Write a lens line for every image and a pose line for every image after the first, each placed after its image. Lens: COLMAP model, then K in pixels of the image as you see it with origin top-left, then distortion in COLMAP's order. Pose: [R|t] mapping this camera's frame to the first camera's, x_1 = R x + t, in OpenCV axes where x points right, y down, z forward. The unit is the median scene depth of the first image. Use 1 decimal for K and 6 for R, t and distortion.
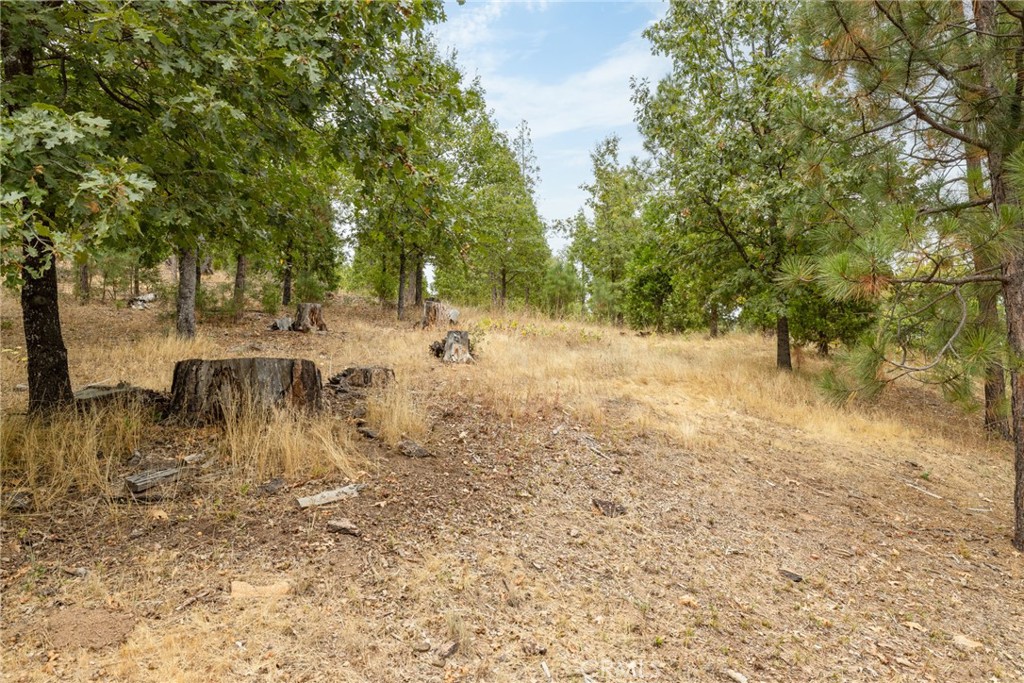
lens RADIAL K [[691.7, 0, 512.2], [0, 691.7, 340.9], [0, 0, 1]] dist [0.000598, 0.000511]
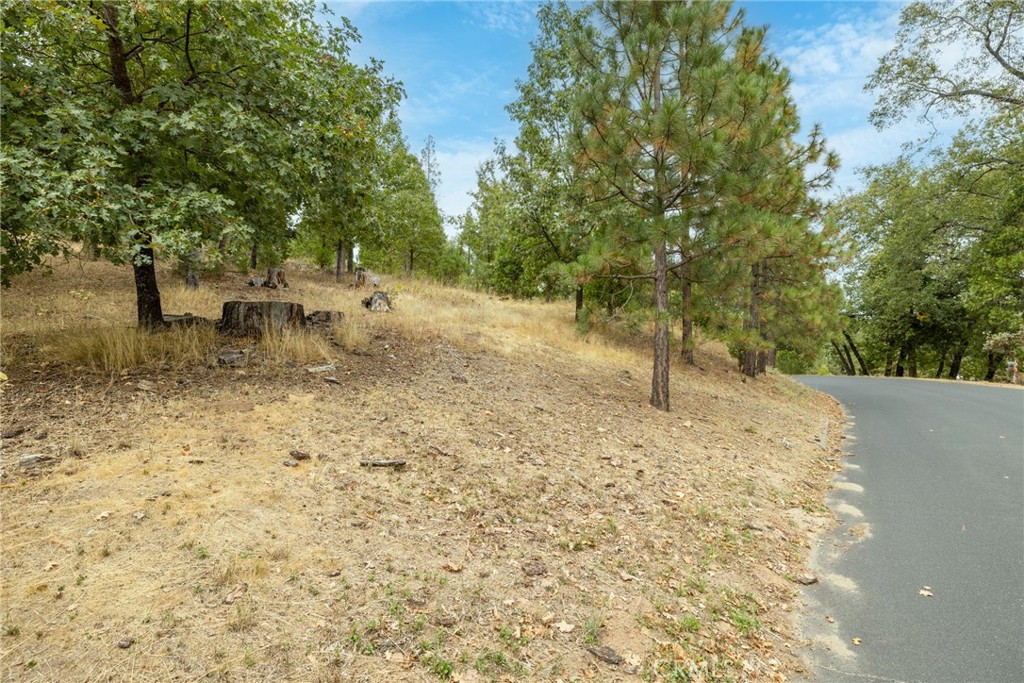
lens RADIAL K [[508.4, 0, 511.4], [0, 508.4, 343.6], [0, 0, 1]] dist [-0.003747, -0.000711]
pose [[0.982673, 0.023254, 0.183881, 0.004297], [-0.037849, 0.996369, 0.076267, 0.004024], [-0.181439, -0.081905, 0.979985, -0.211064]]
